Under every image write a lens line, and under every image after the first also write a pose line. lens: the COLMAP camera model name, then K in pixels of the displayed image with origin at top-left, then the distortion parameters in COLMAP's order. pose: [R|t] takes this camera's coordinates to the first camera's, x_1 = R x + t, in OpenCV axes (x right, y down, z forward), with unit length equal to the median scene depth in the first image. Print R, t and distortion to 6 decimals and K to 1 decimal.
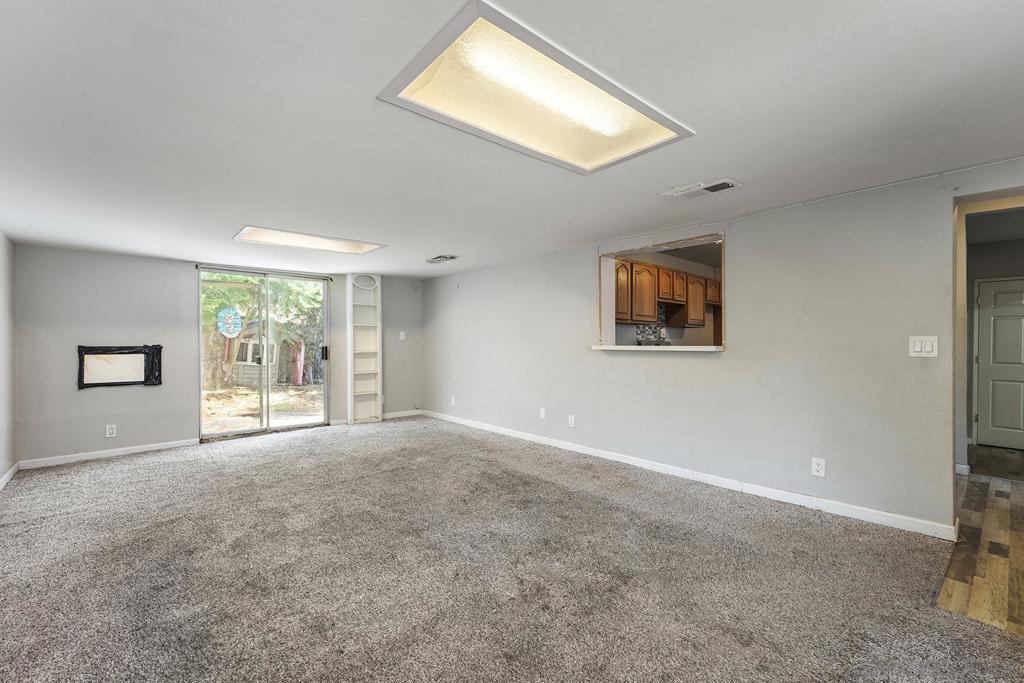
lens RADIAL K [[426.4, 0, 507.9], [0, 426.4, 344.7], [0, 0, 1]] dist [-0.004101, -0.000401]
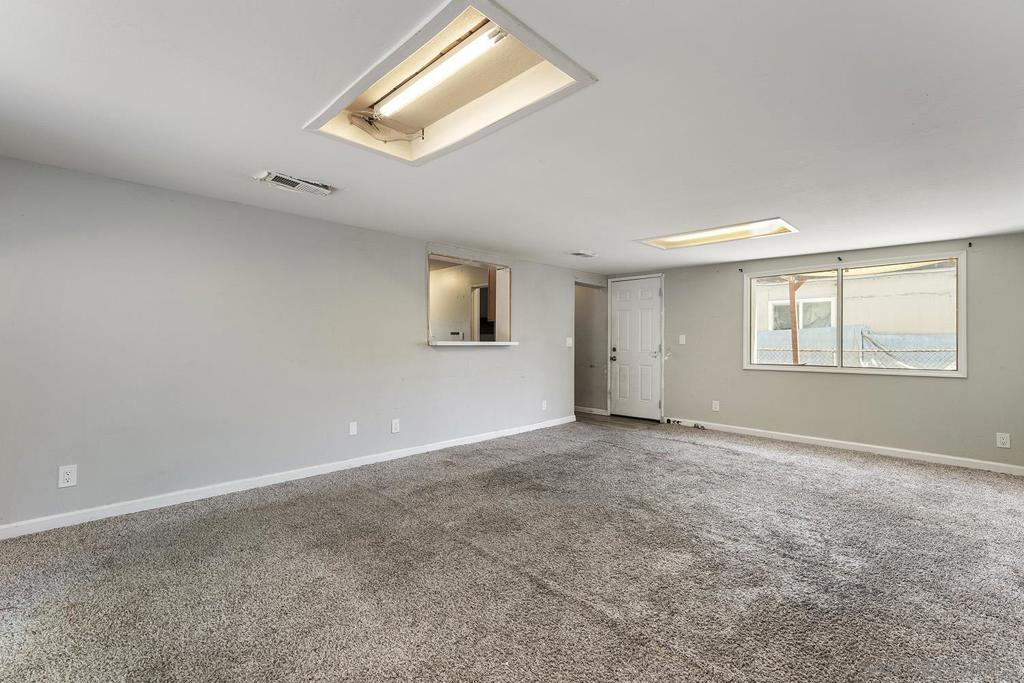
lens RADIAL K [[426.4, 0, 507.5], [0, 426.4, 340.2], [0, 0, 1]] dist [-0.004101, -0.000401]
pose [[-0.036219, 0.002287, 0.999341, -1.061332], [-0.000196, 0.999997, -0.002296, -0.000521], [-0.999344, -0.000279, -0.036218, 1.109192]]
